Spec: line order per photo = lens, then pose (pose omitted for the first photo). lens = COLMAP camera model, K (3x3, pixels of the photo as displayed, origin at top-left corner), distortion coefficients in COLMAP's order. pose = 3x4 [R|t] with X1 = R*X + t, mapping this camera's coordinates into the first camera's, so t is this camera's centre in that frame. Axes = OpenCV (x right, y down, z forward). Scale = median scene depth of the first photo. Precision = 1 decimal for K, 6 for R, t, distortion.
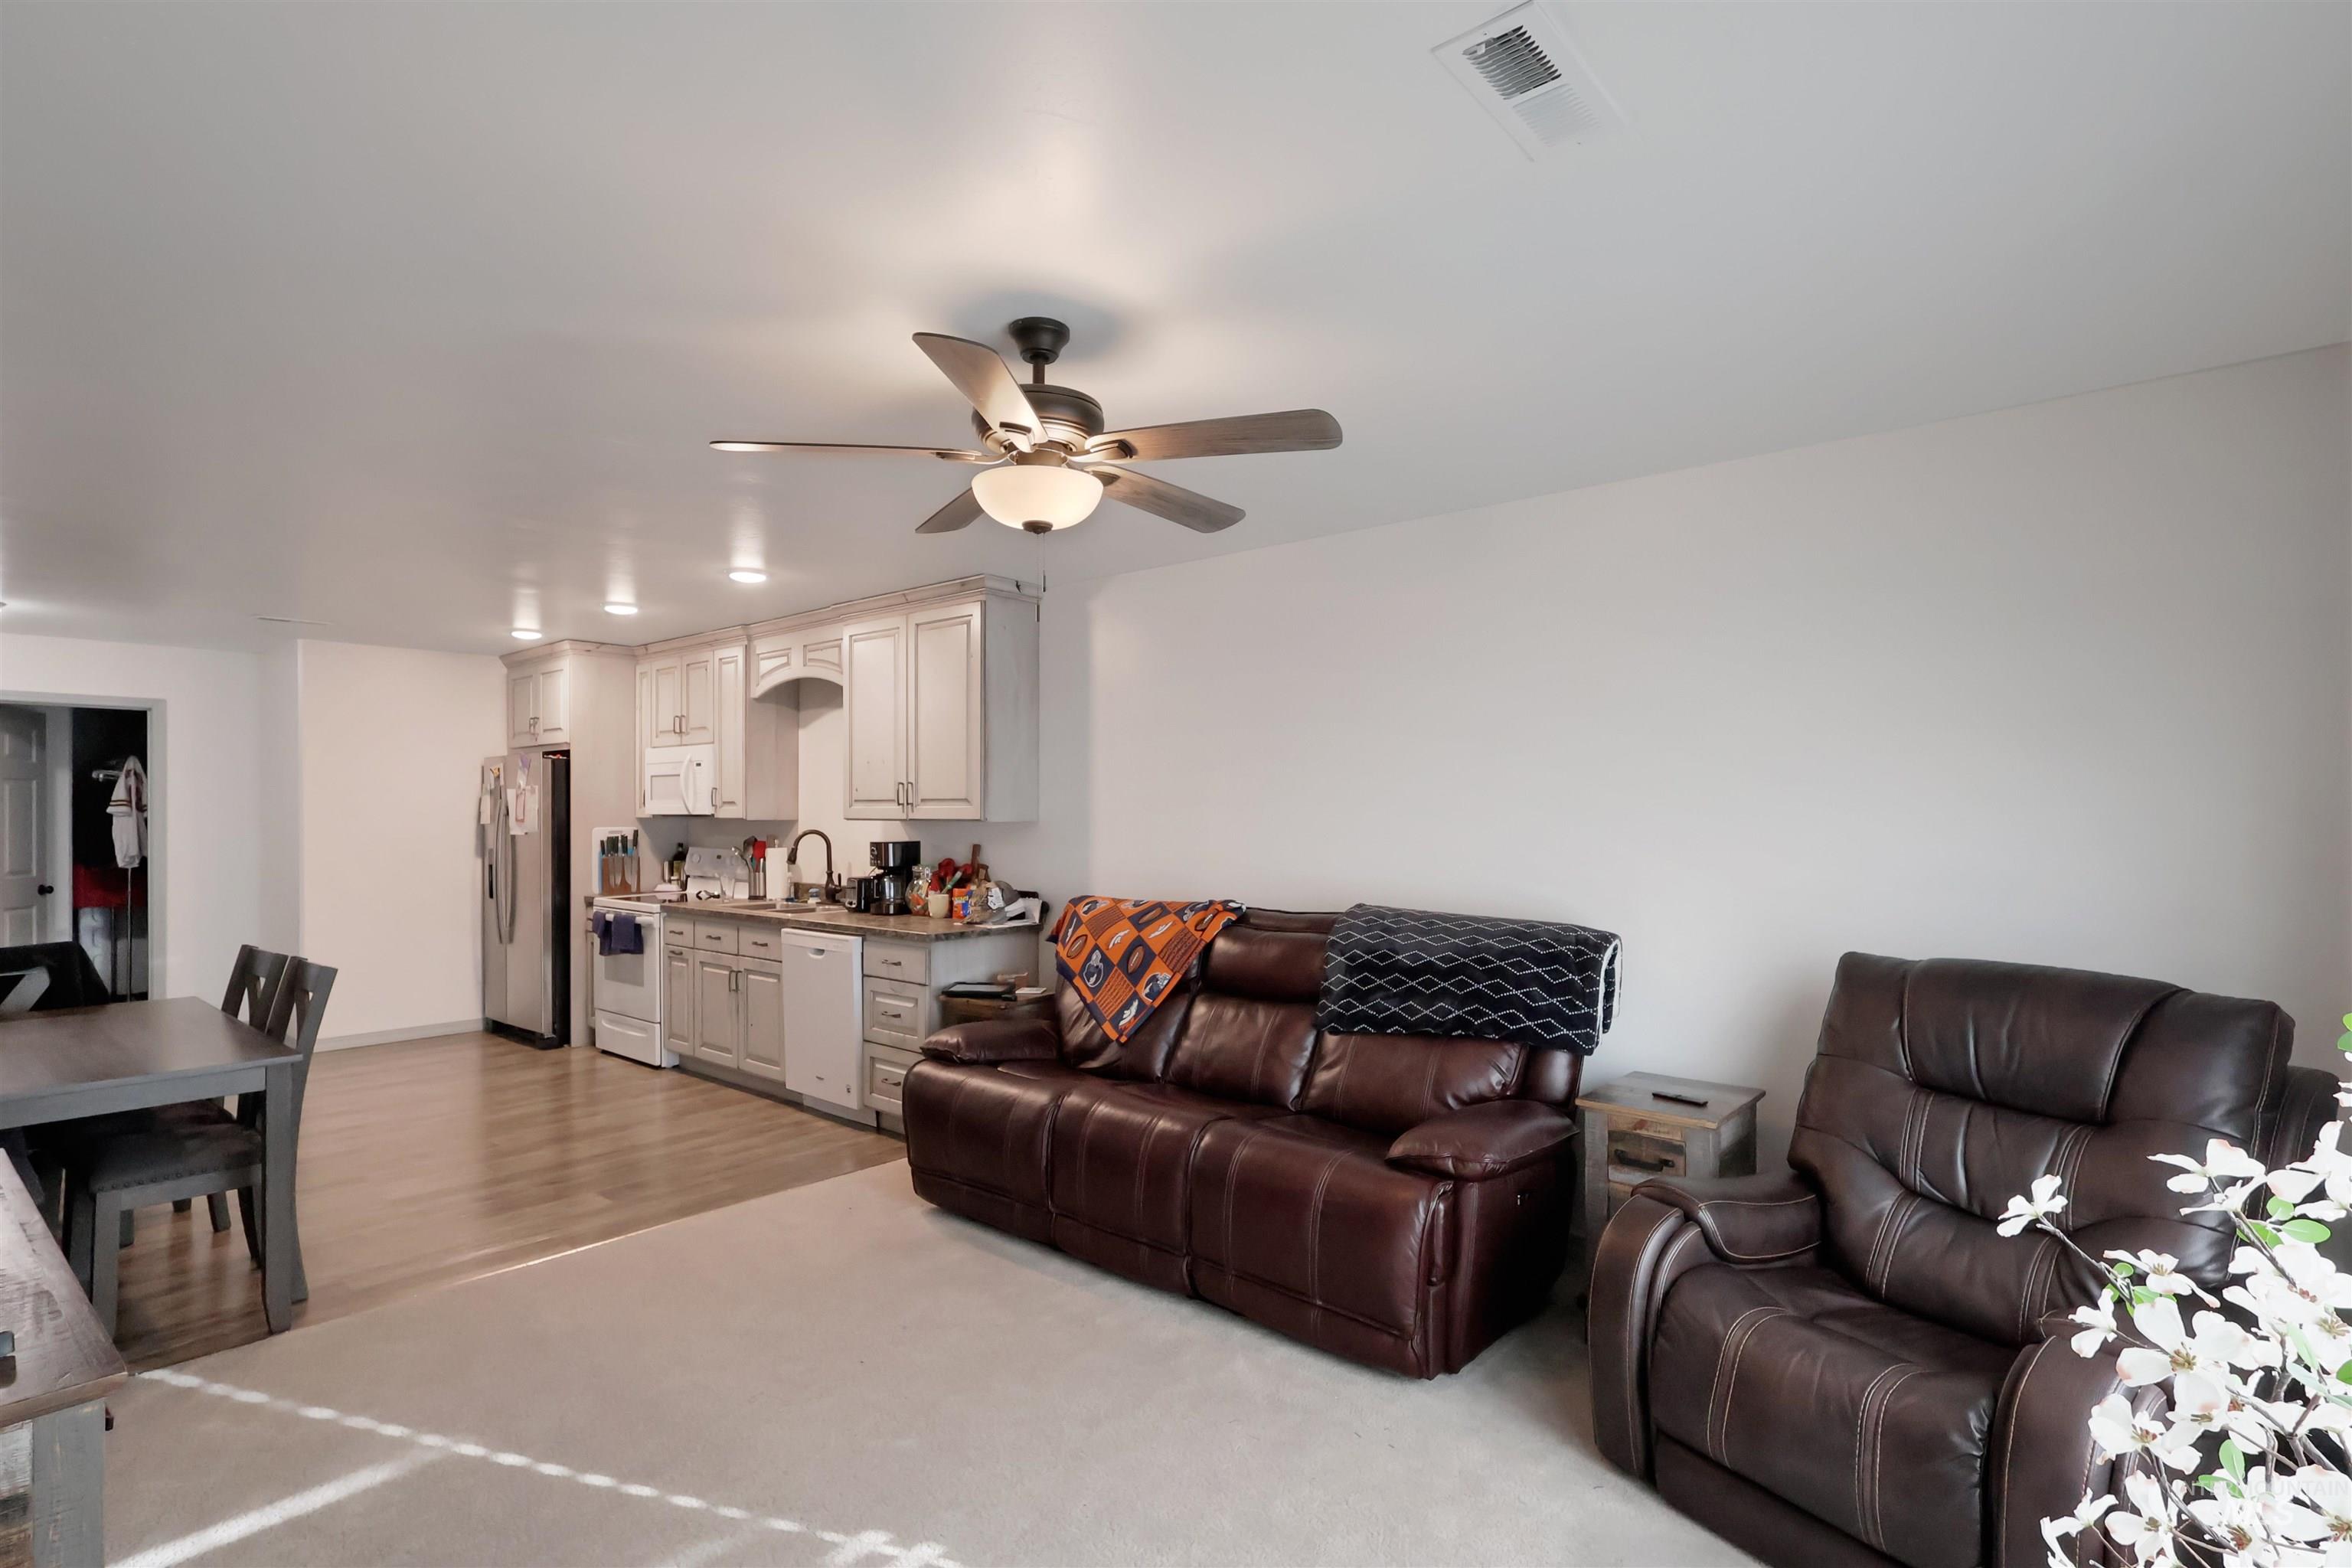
lens RADIAL K [[1150.9, 0, 1164.9], [0, 1150.9, 812.2], [0, 0, 1]] dist [-0.001340, -0.000155]
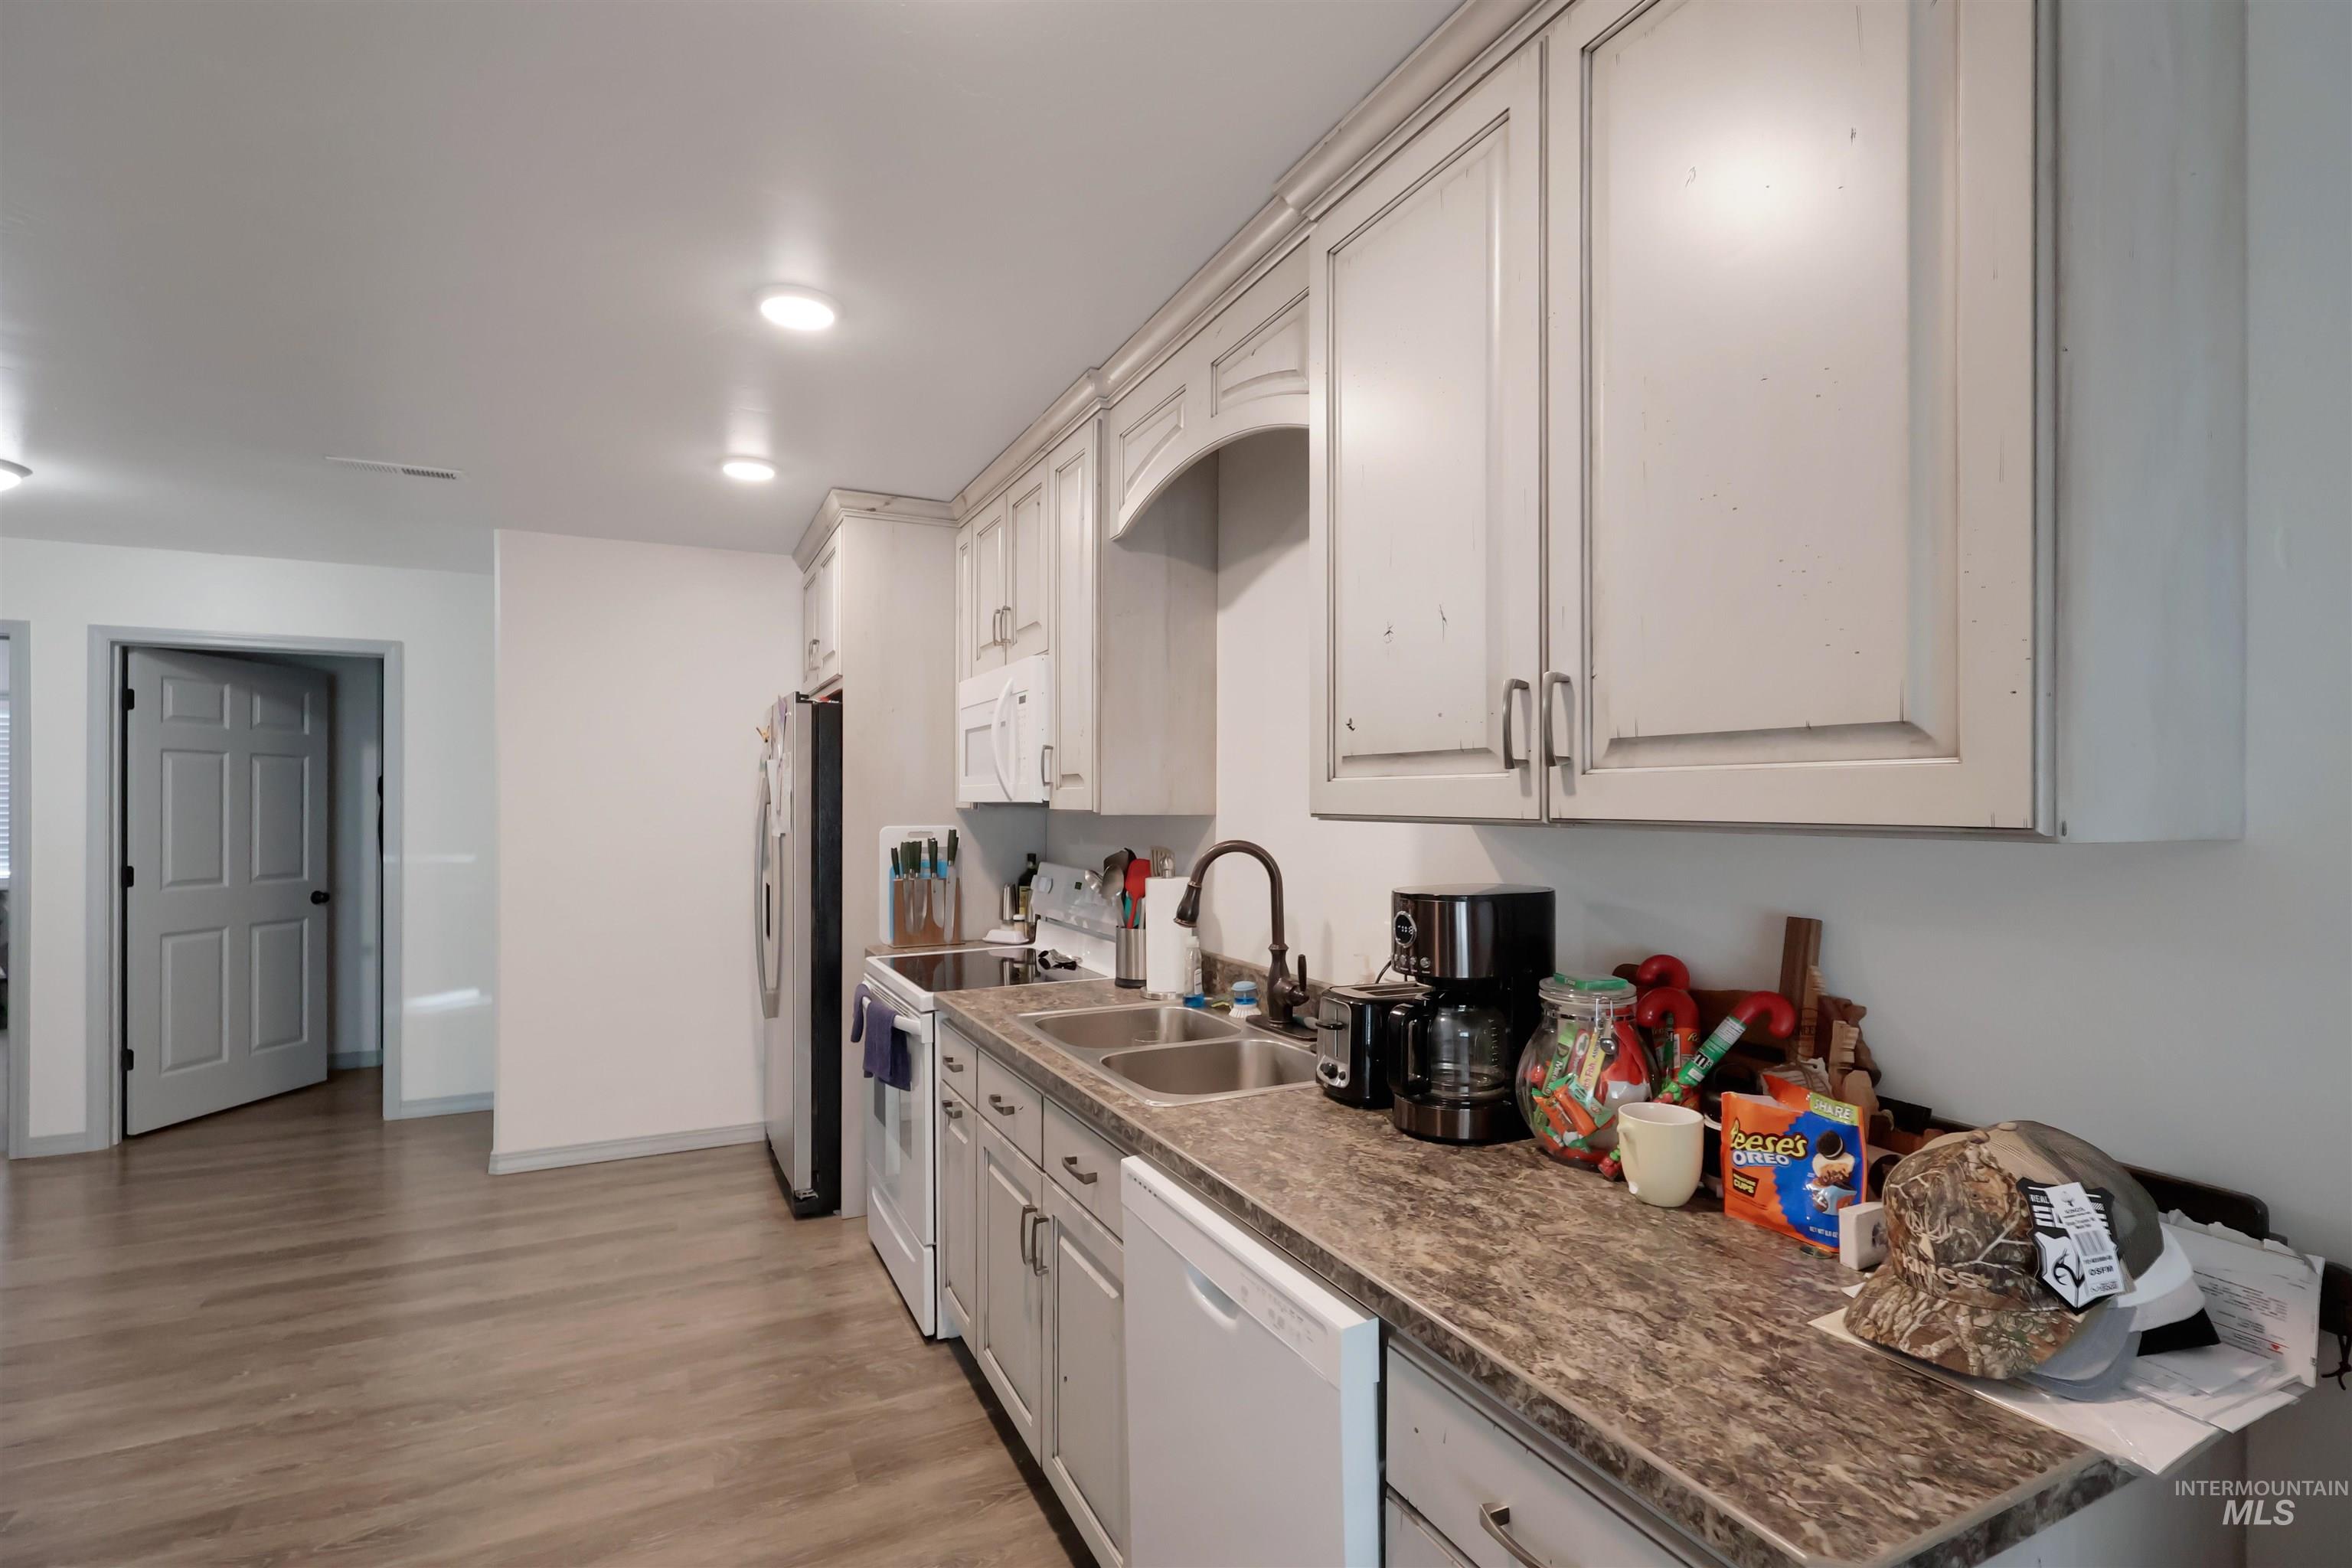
lens RADIAL K [[1089.3, 0, 1177.3], [0, 1089.3, 799.2], [0, 0, 1]] dist [-0.000147, -0.000066]
pose [[0.920119, 0.000935, -0.391637, -0.178475], [-0.002335, 0.999992, -0.003101, 0.002051], [0.391631, 0.003768, 0.920115, 0.649262]]
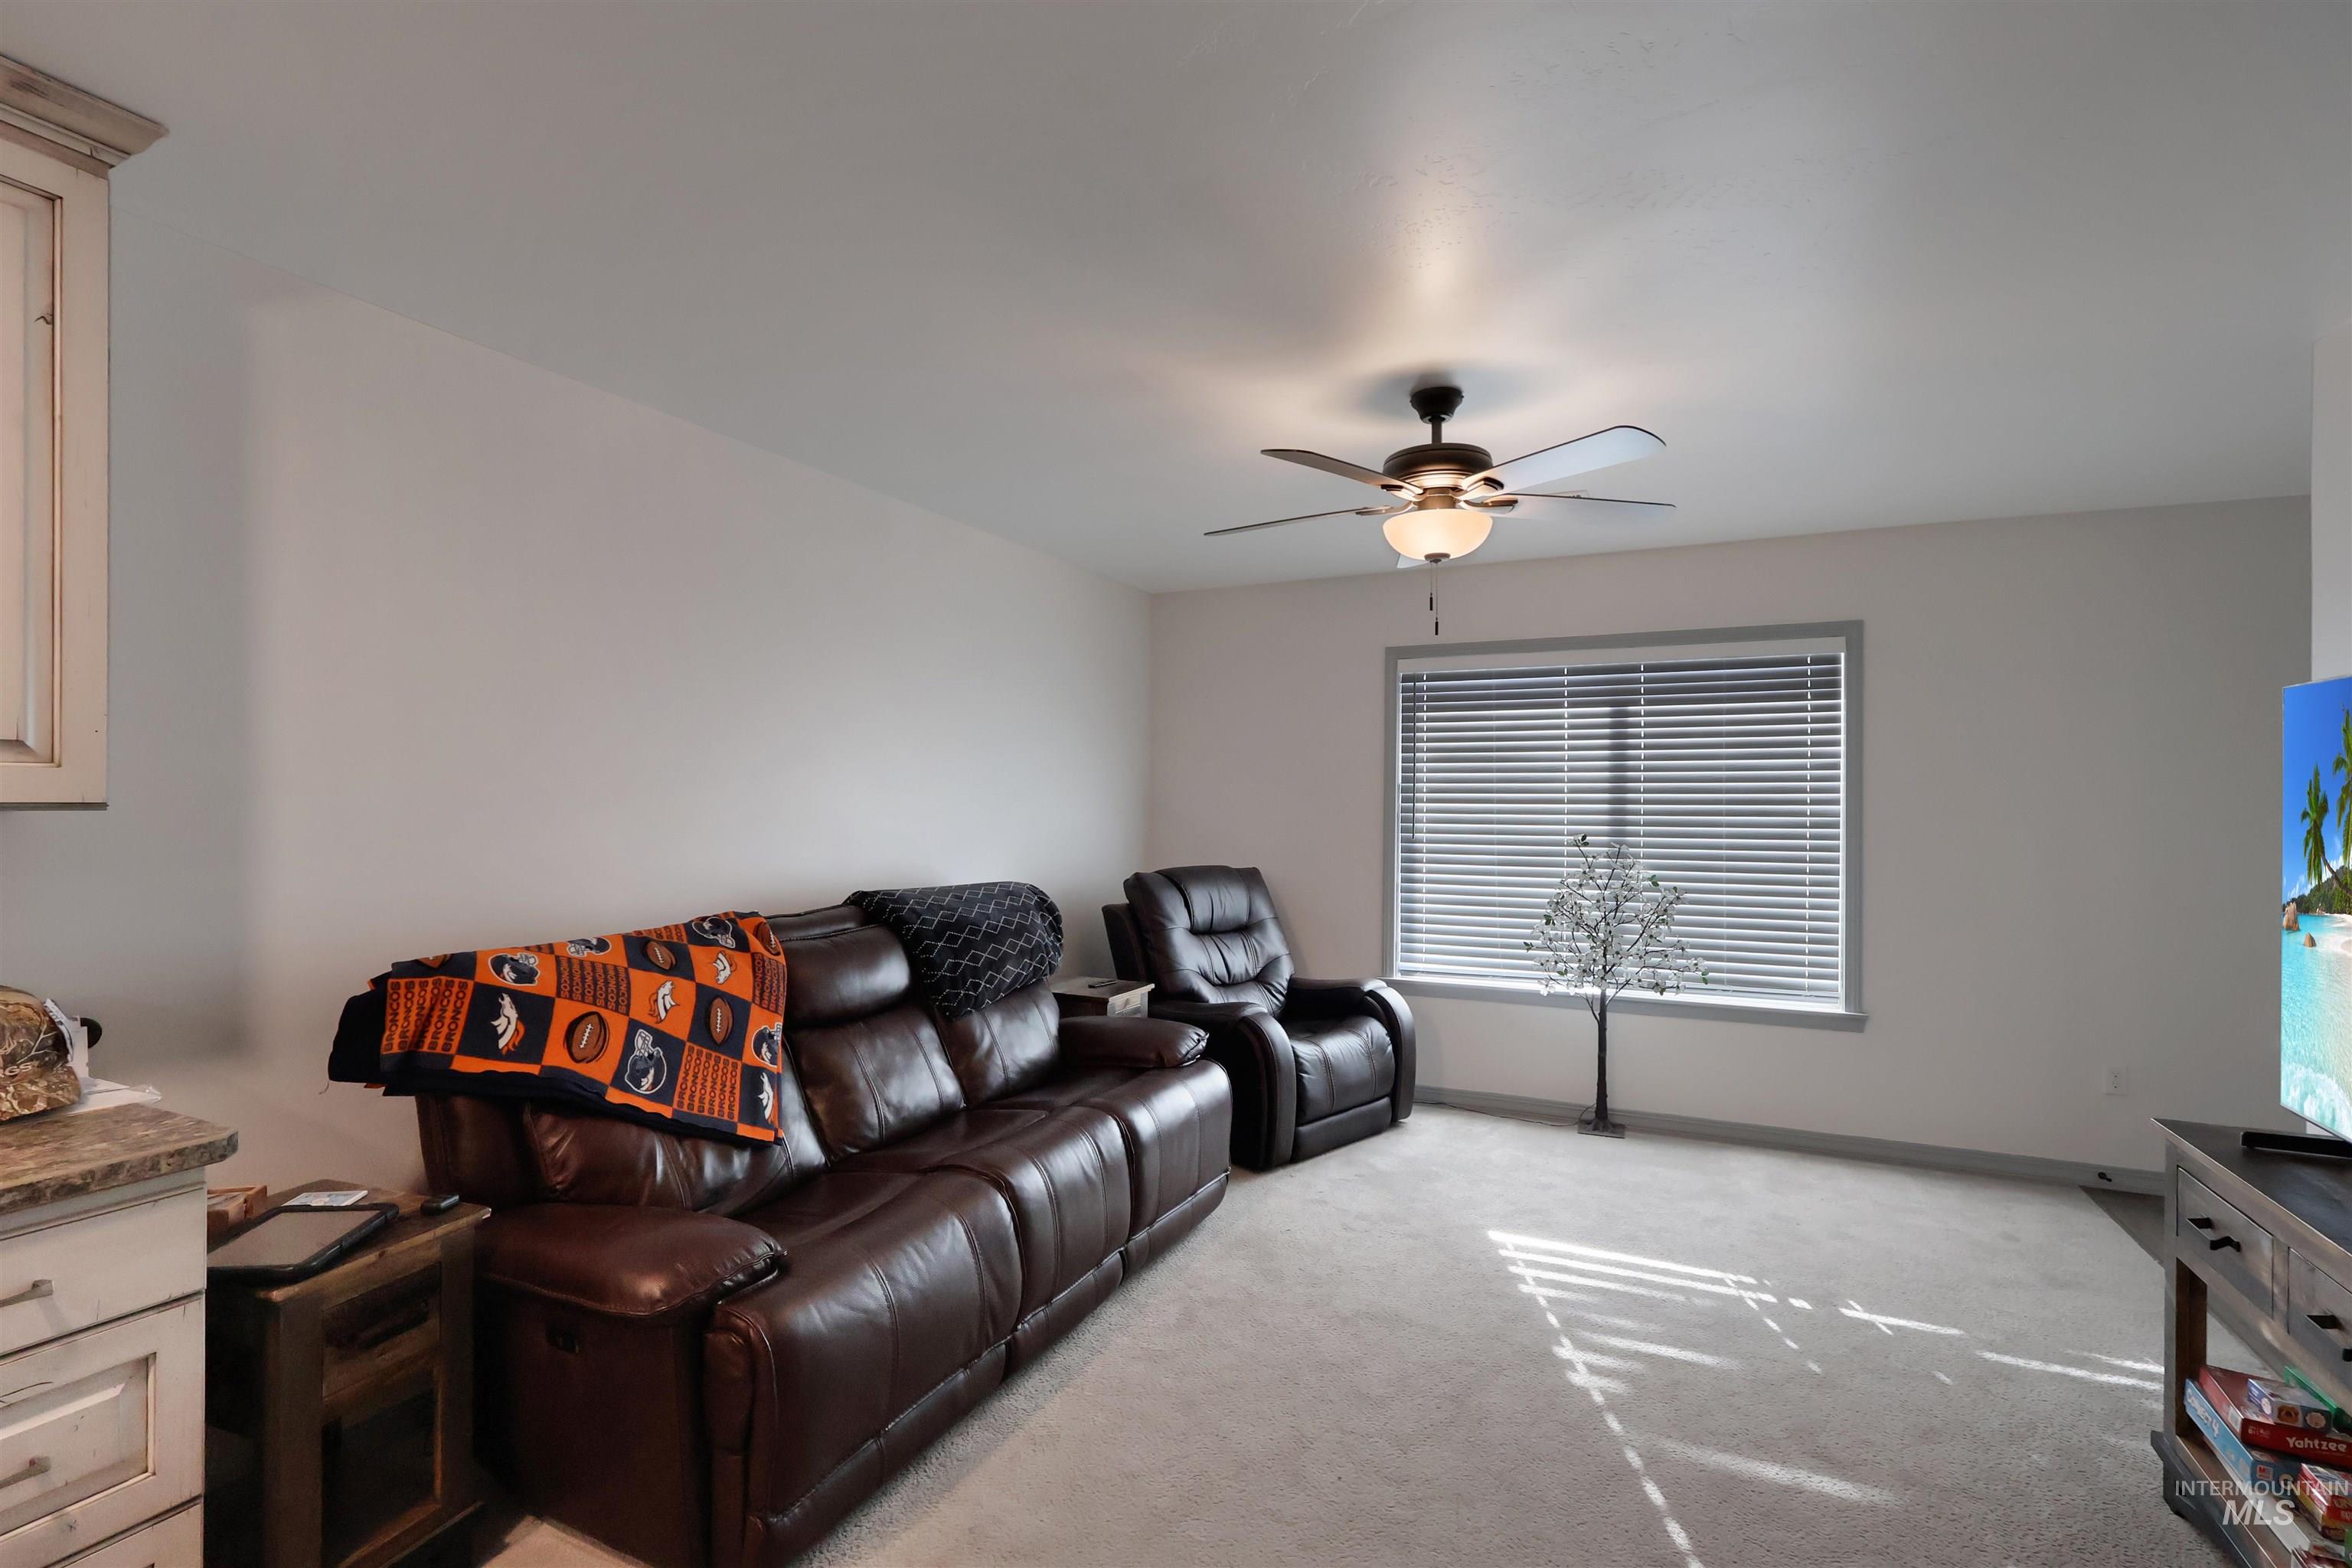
lens RADIAL K [[1089.3, 0, 1177.3], [0, 1089.3, 799.2], [0, 0, 1]] dist [-0.000147, -0.000066]
pose [[-0.267722, -0.002583, 0.963493, -0.465532], [-0.003219, 0.999993, 0.001787, 0.002920], [-0.963491, -0.002623, -0.267728, 0.636593]]
